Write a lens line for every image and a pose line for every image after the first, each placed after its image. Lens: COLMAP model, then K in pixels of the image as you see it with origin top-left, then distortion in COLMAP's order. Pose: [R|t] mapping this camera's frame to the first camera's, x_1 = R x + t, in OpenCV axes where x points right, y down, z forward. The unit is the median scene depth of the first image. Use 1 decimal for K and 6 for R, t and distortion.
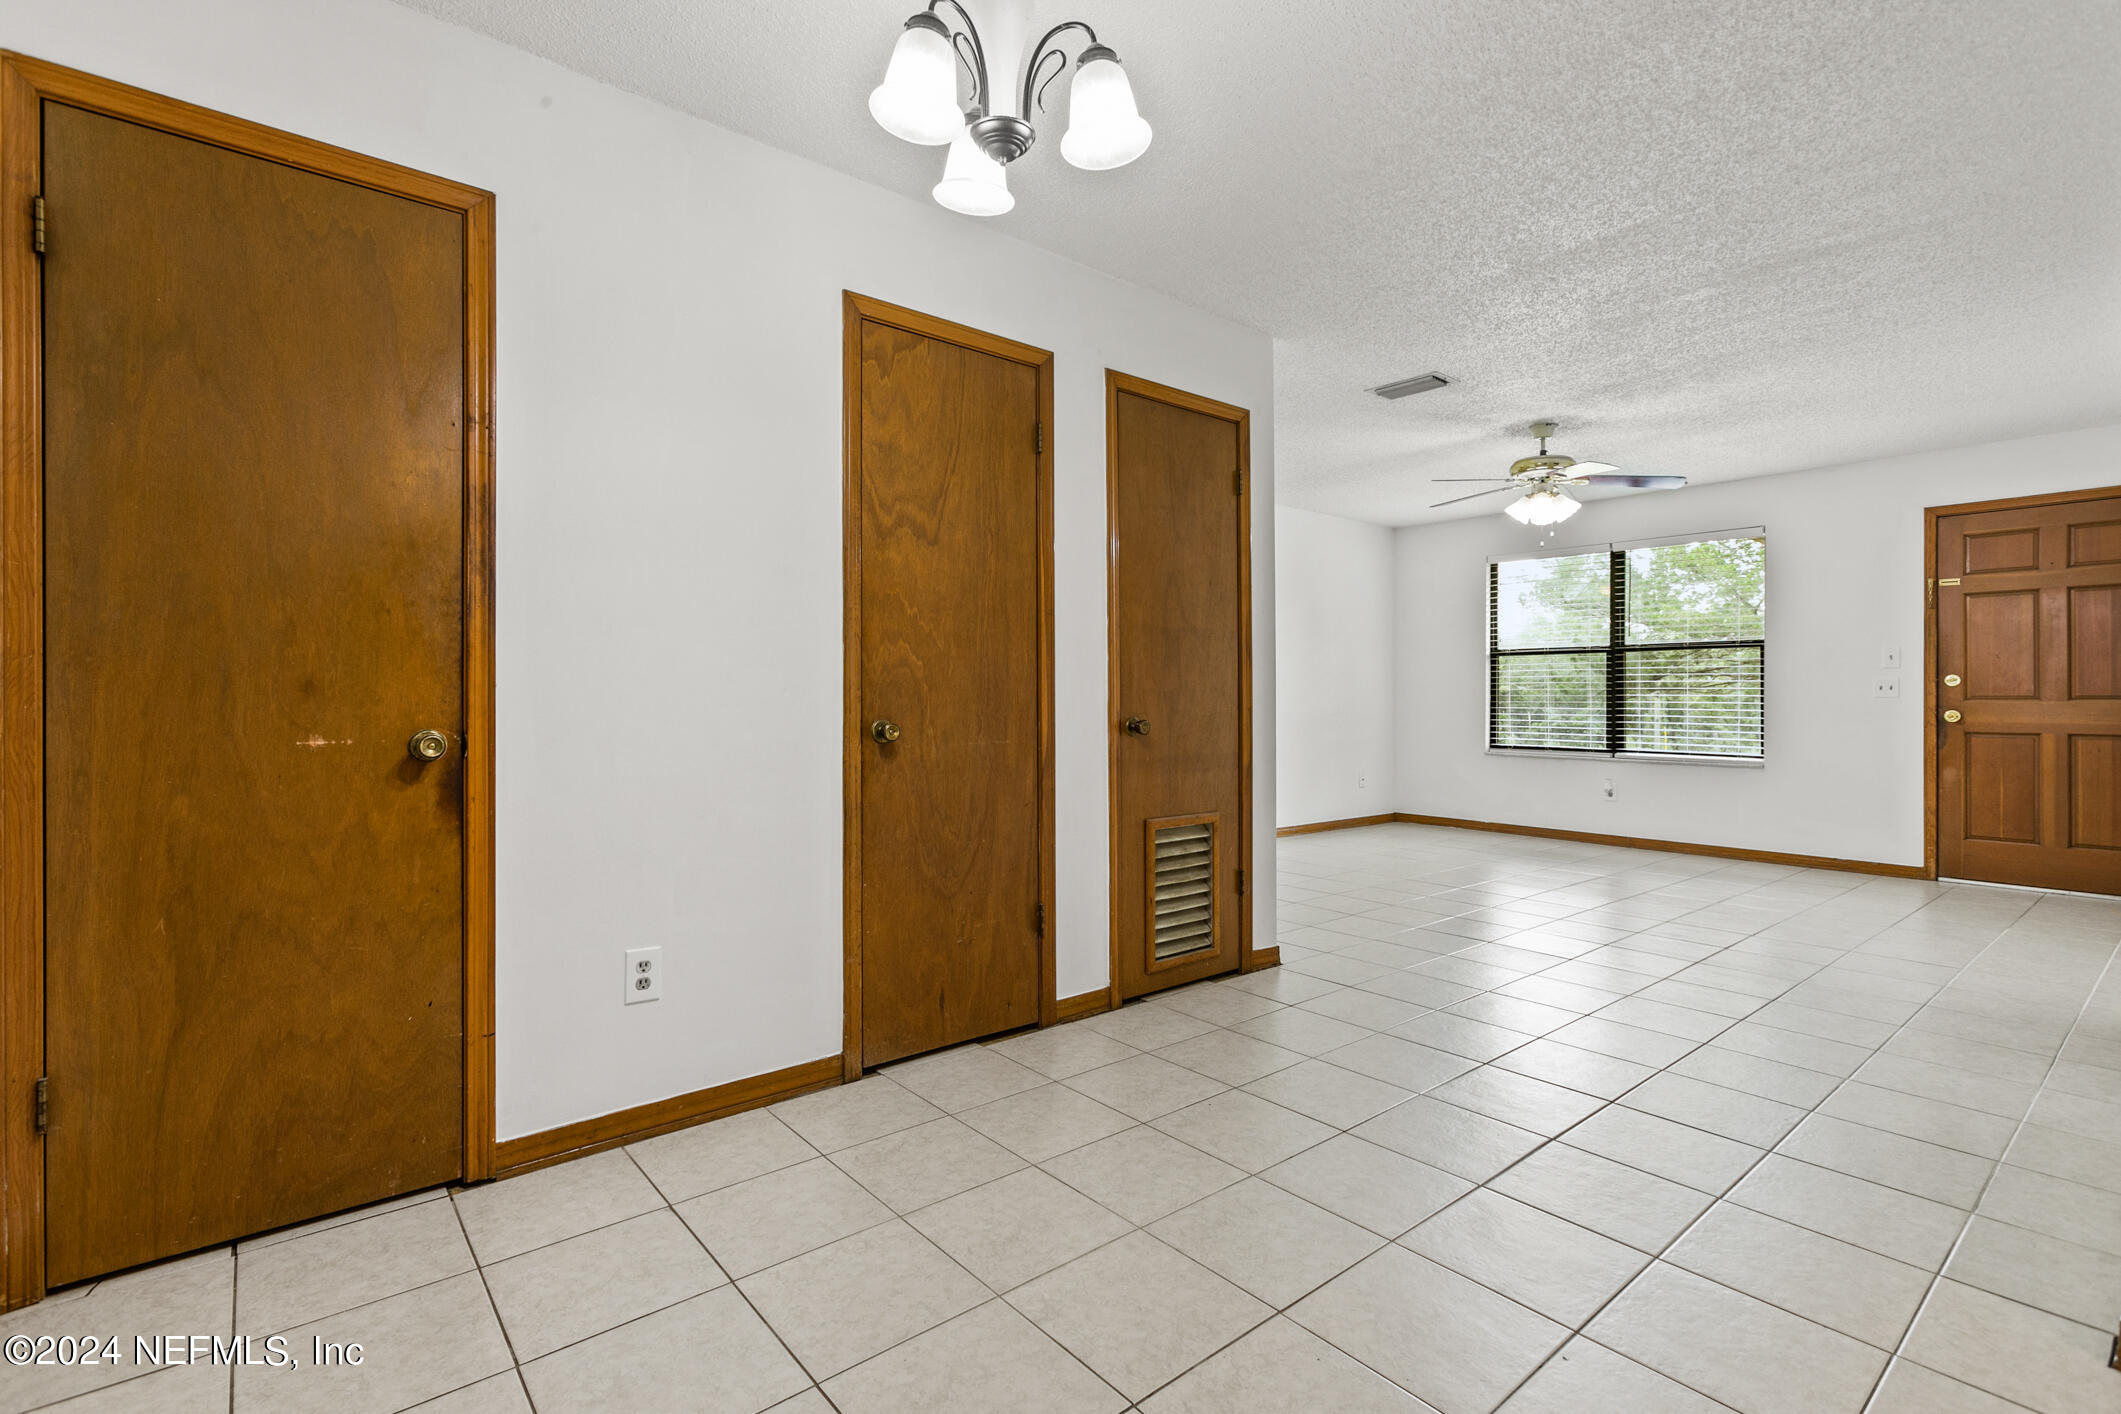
lens RADIAL K [[983.7, 0, 1059.7], [0, 983.7, 694.8], [0, 0, 1]] dist [0.001410, 0.001262]
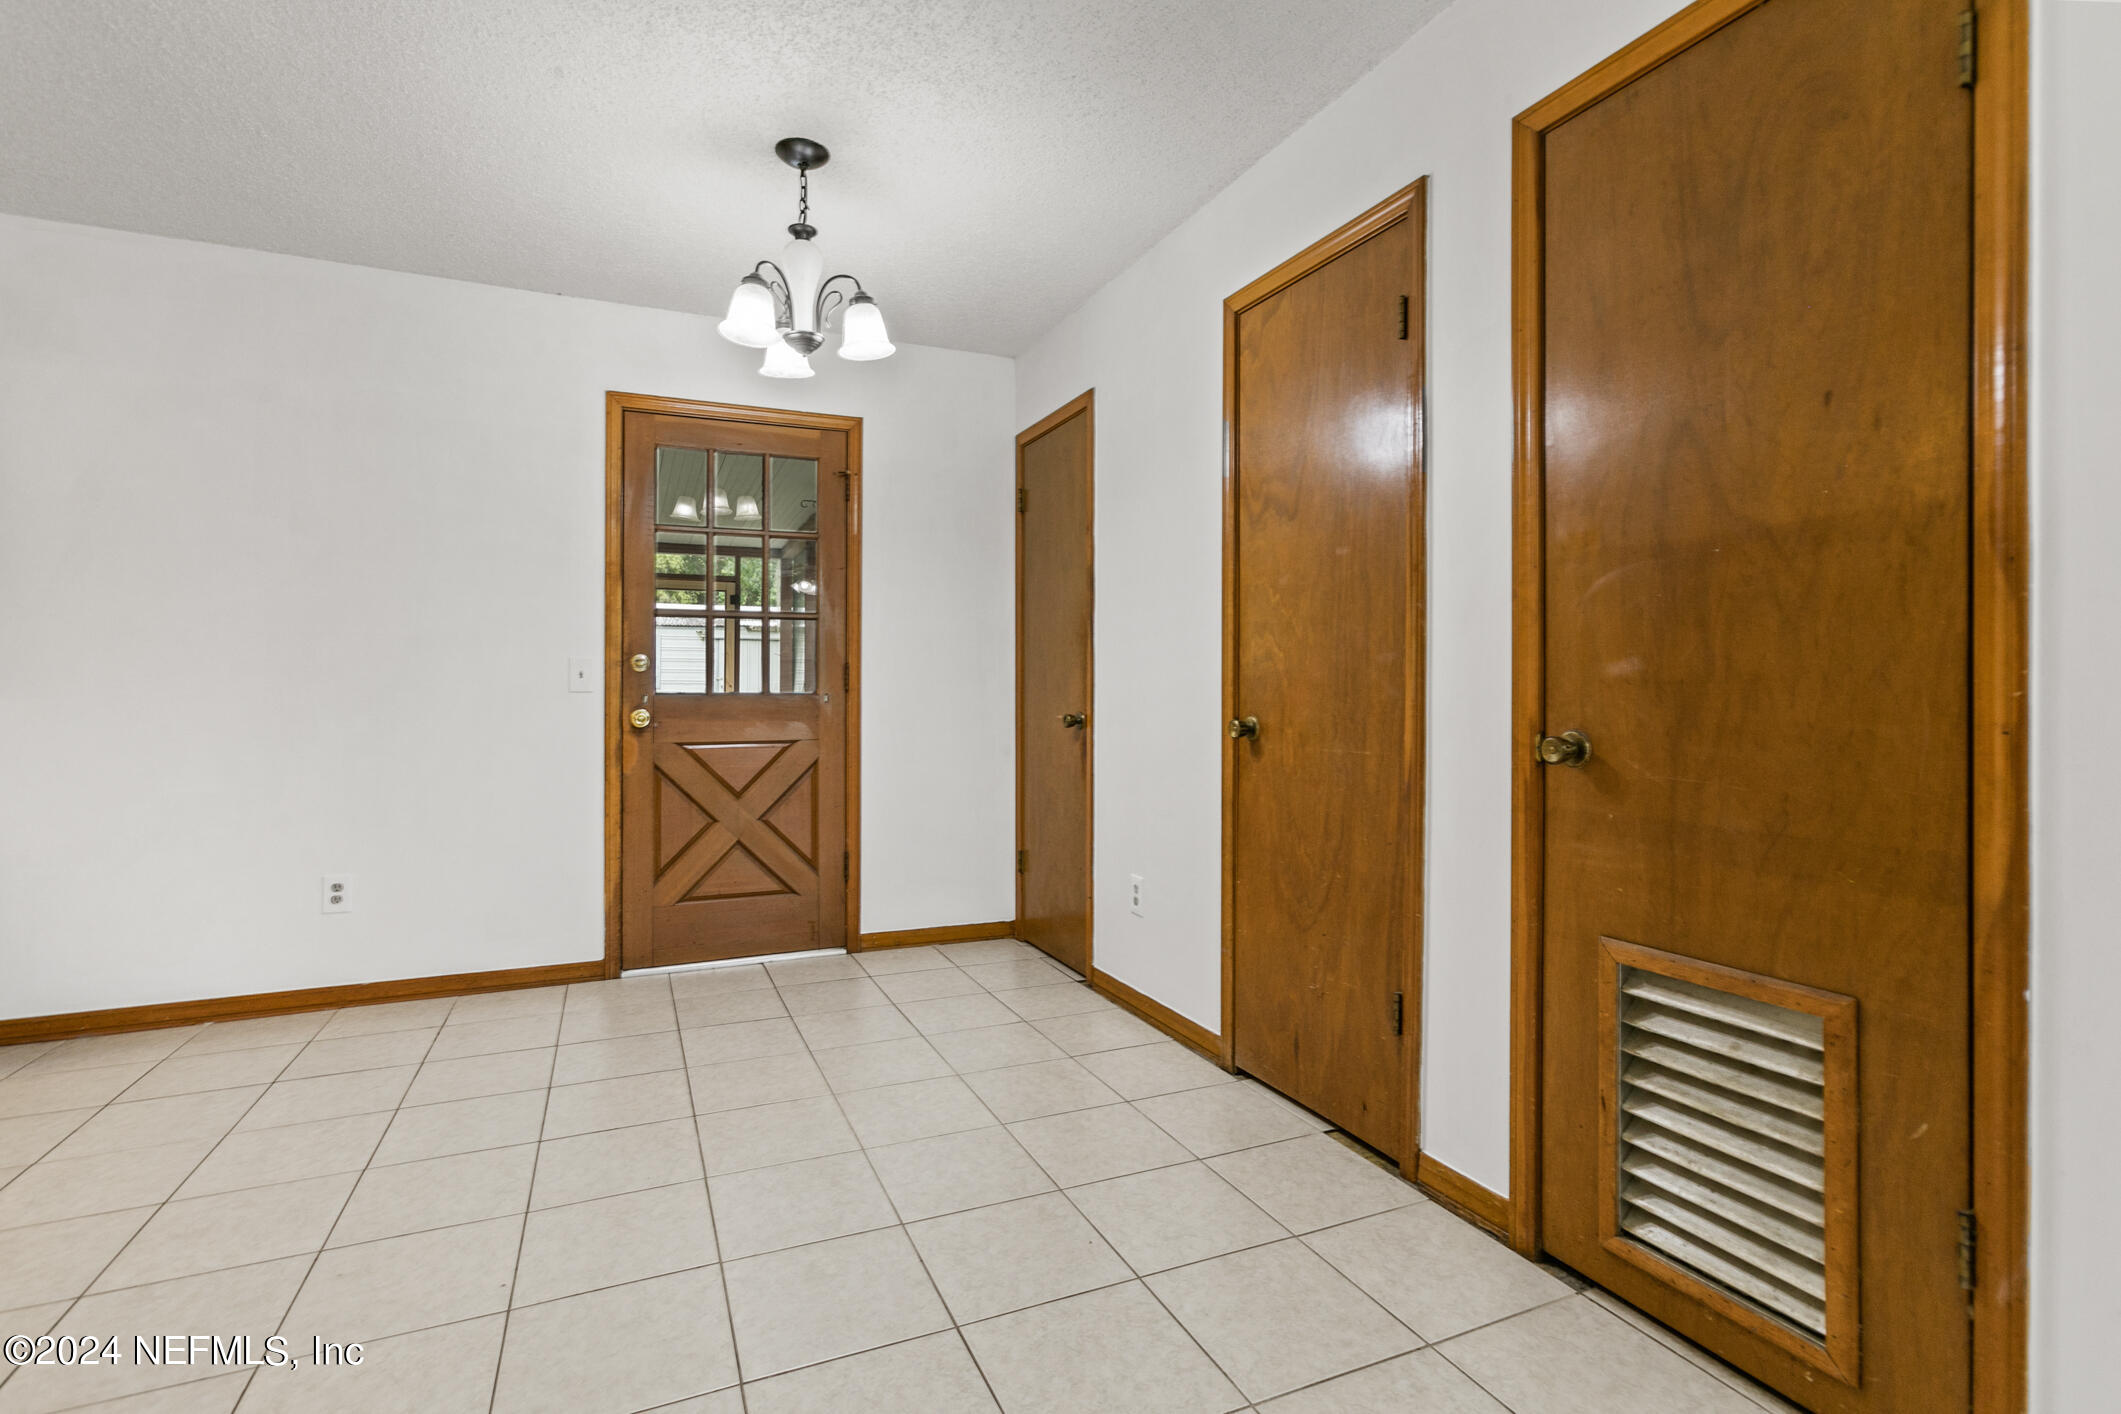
lens RADIAL K [[983.7, 0, 1059.7], [0, 983.7, 694.8], [0, 0, 1]] dist [0.001410, 0.001262]
pose [[-0.264610, -0.004219, -0.964346, 0.767112], [-0.003223, 0.999989, -0.003490, 0.007573], [0.964350, 0.002184, -0.264620, 1.030617]]
